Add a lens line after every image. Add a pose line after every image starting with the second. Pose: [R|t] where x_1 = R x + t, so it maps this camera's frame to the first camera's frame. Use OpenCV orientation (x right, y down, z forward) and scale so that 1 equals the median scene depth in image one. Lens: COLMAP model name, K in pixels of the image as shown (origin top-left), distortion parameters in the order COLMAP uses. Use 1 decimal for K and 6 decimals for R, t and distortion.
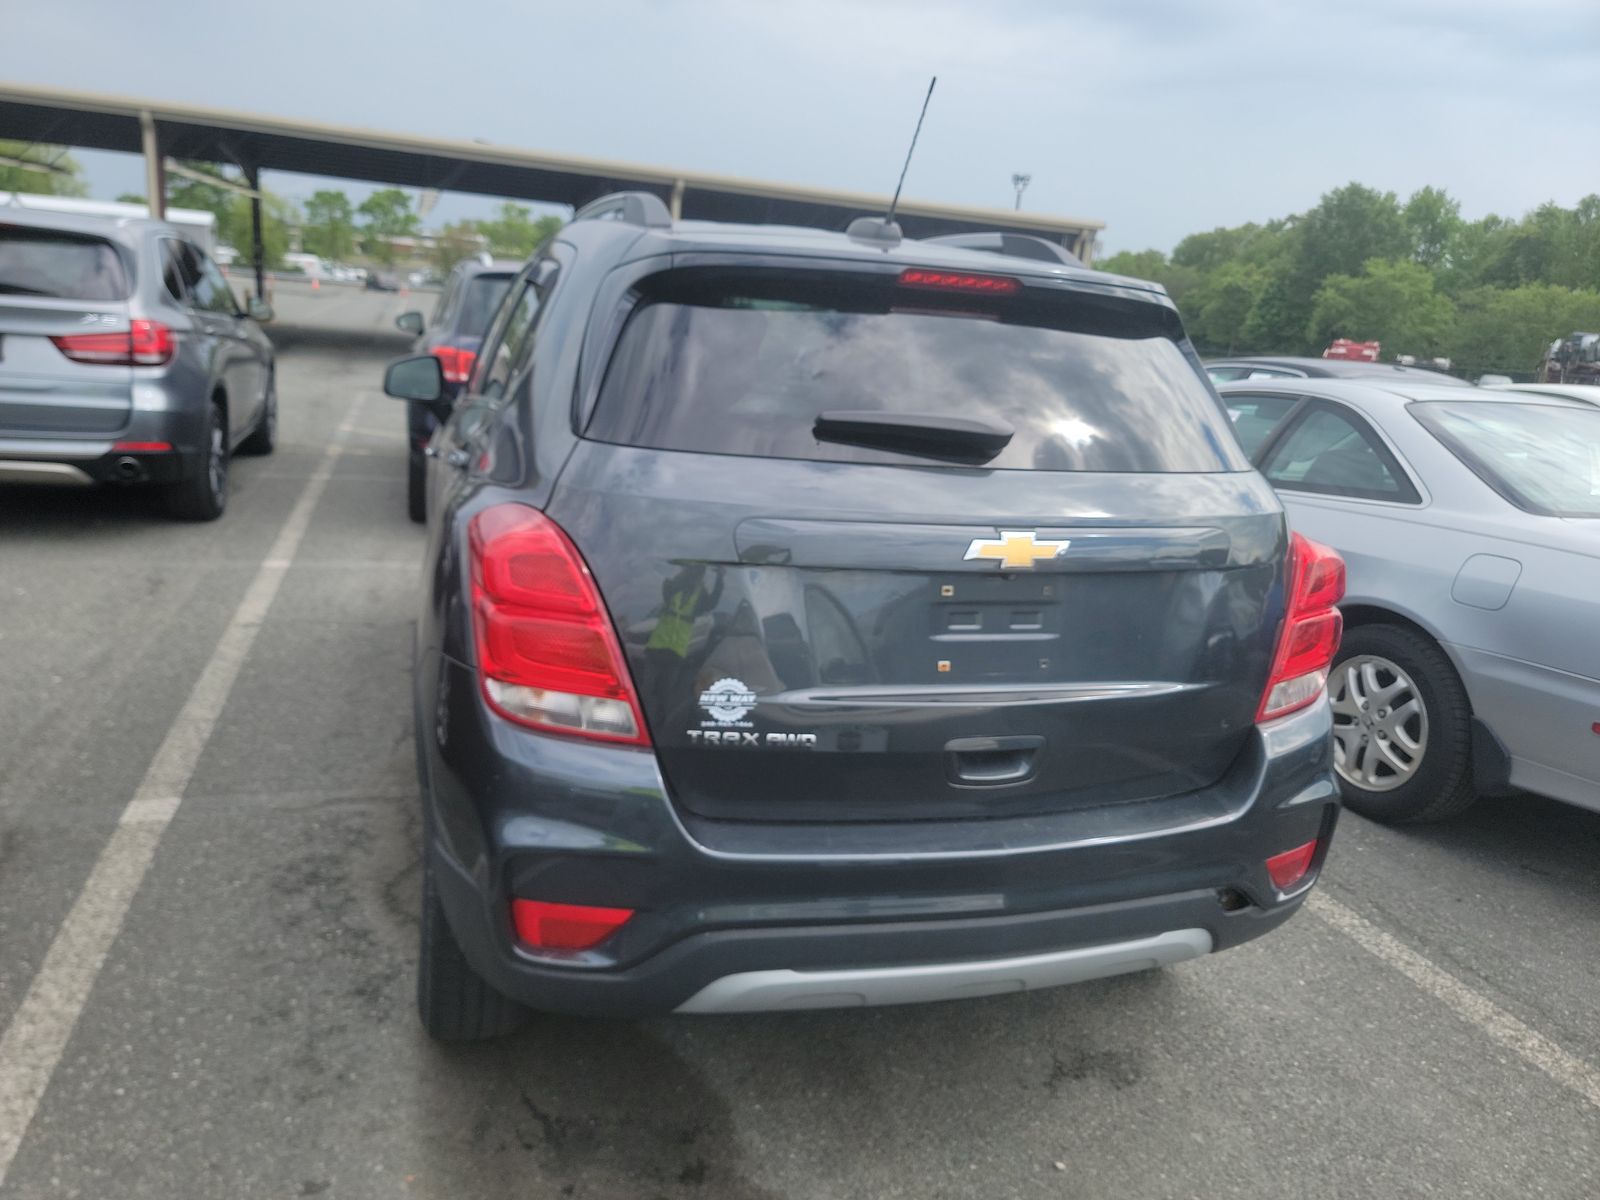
lens RADIAL K [[1104.4, 0, 800.0], [0, 1104.4, 600.0], [0, 0, 1]] dist [0.068642, -0.063101]
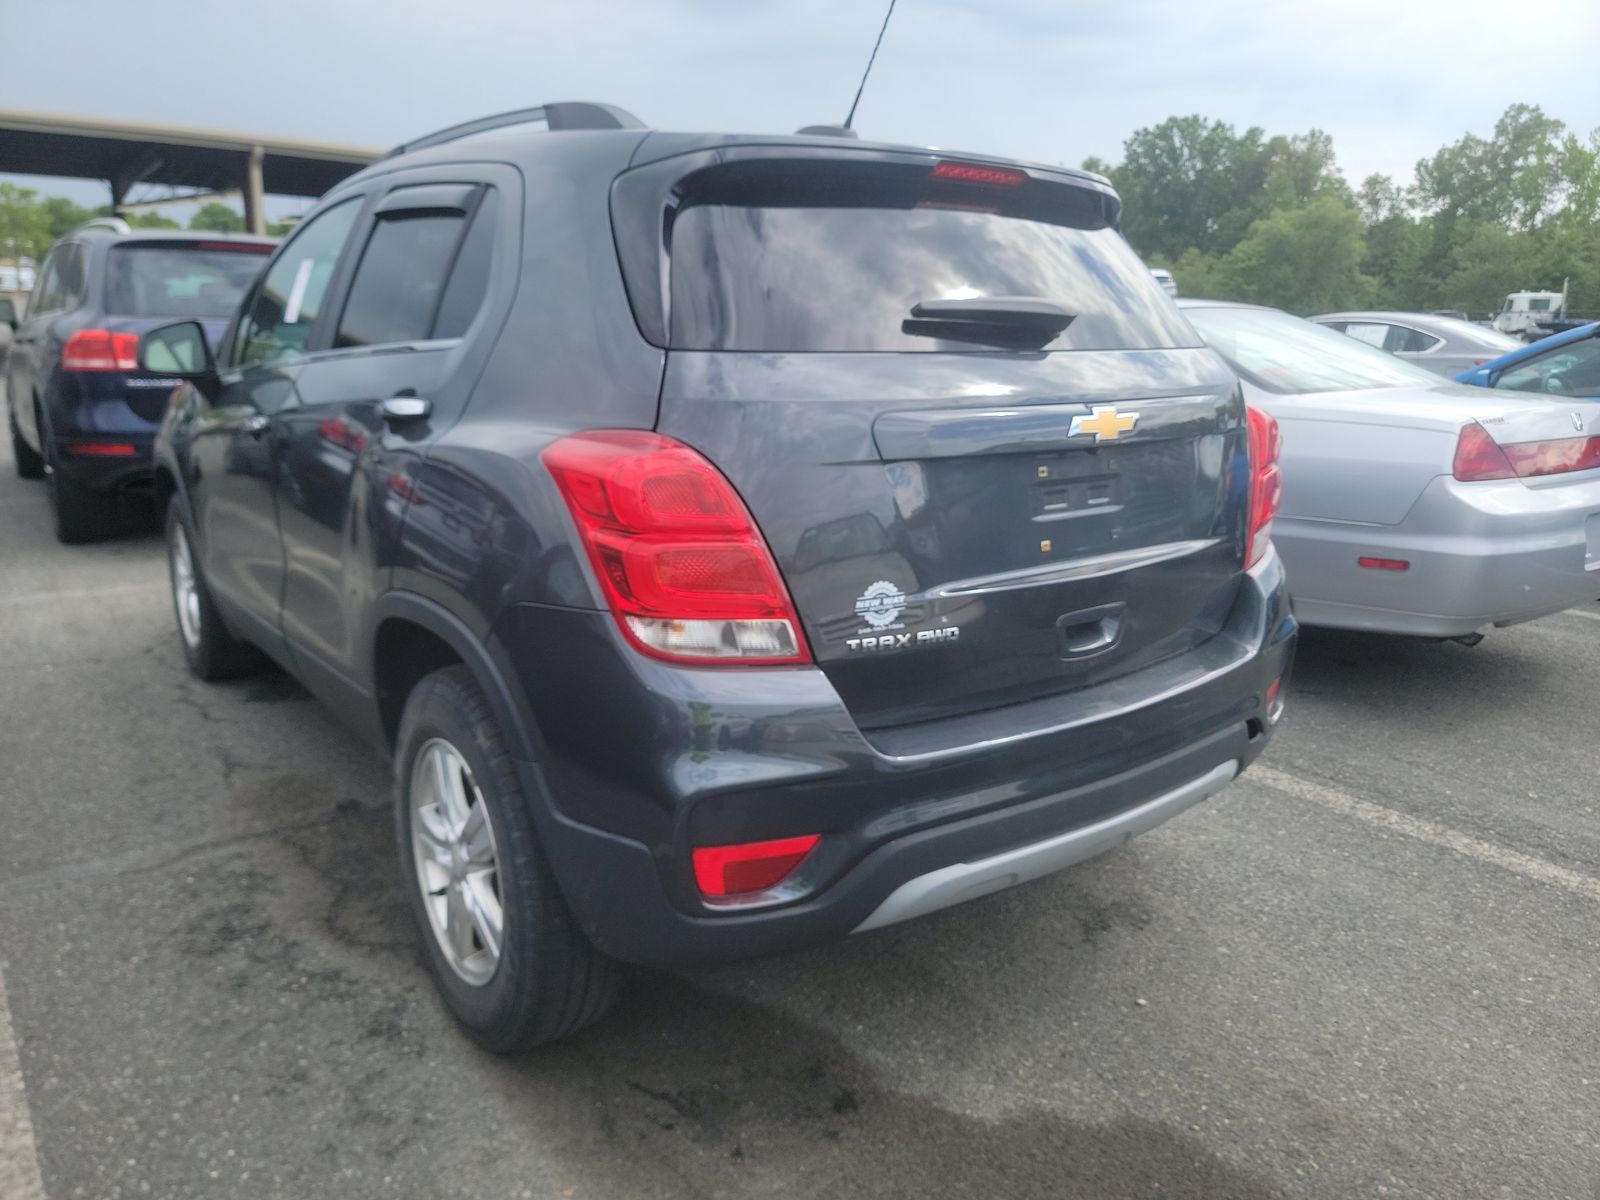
lens RADIAL K [[1104.8, 0, 803.3], [0, 1104.8, 595.4], [0, 0, 1]] dist [0.064242, -0.061741]
pose [[0.937933, -0.142164, 0.316339, -0.343562], [0.135976, 0.989835, 0.041673, 0.026561], [-0.319048, 0.003928, 0.947731, 0.079084]]
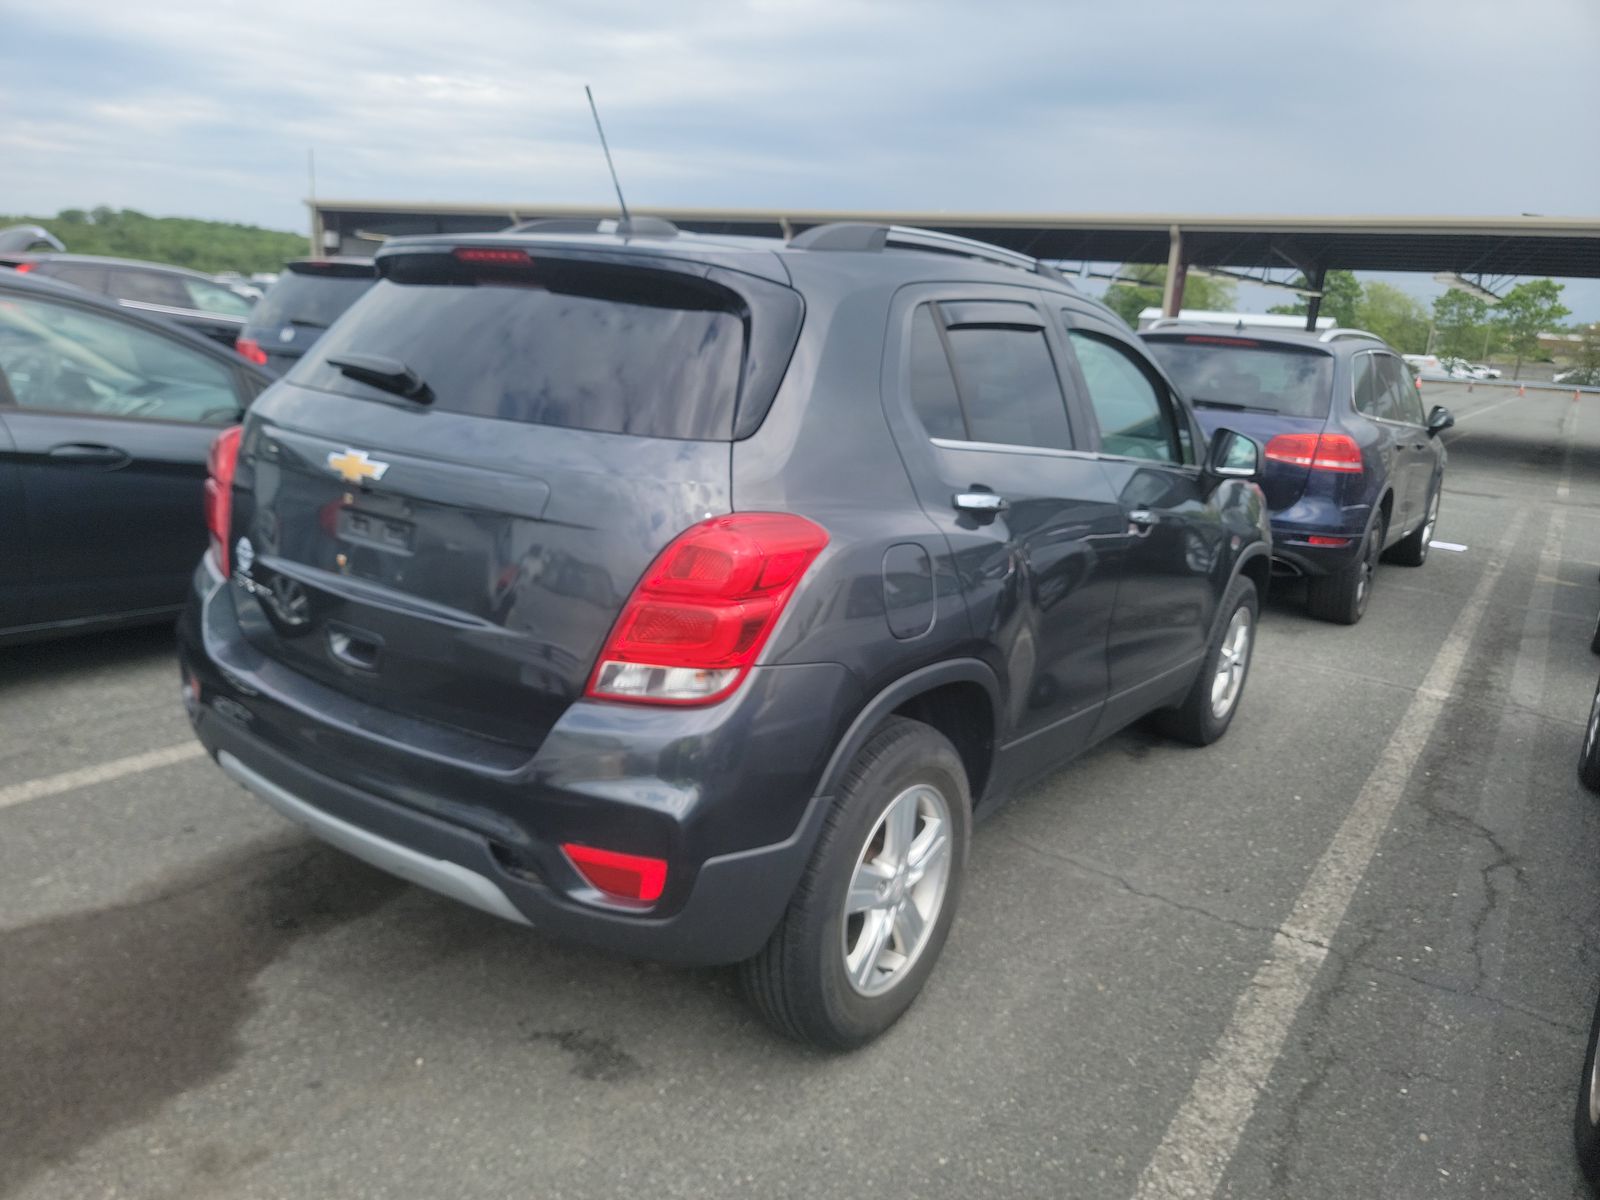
lens RADIAL K [[1104.4, 0, 800.0], [0, 1104.4, 600.0], [0, 0, 1]] dist [0.068642, -0.063101]
pose [[0.619491, 0.151022, -0.770340, 1.162337], [-0.215644, 0.976306, 0.017985, -0.023584], [0.754804, 0.154978, 0.637380, 0.501445]]
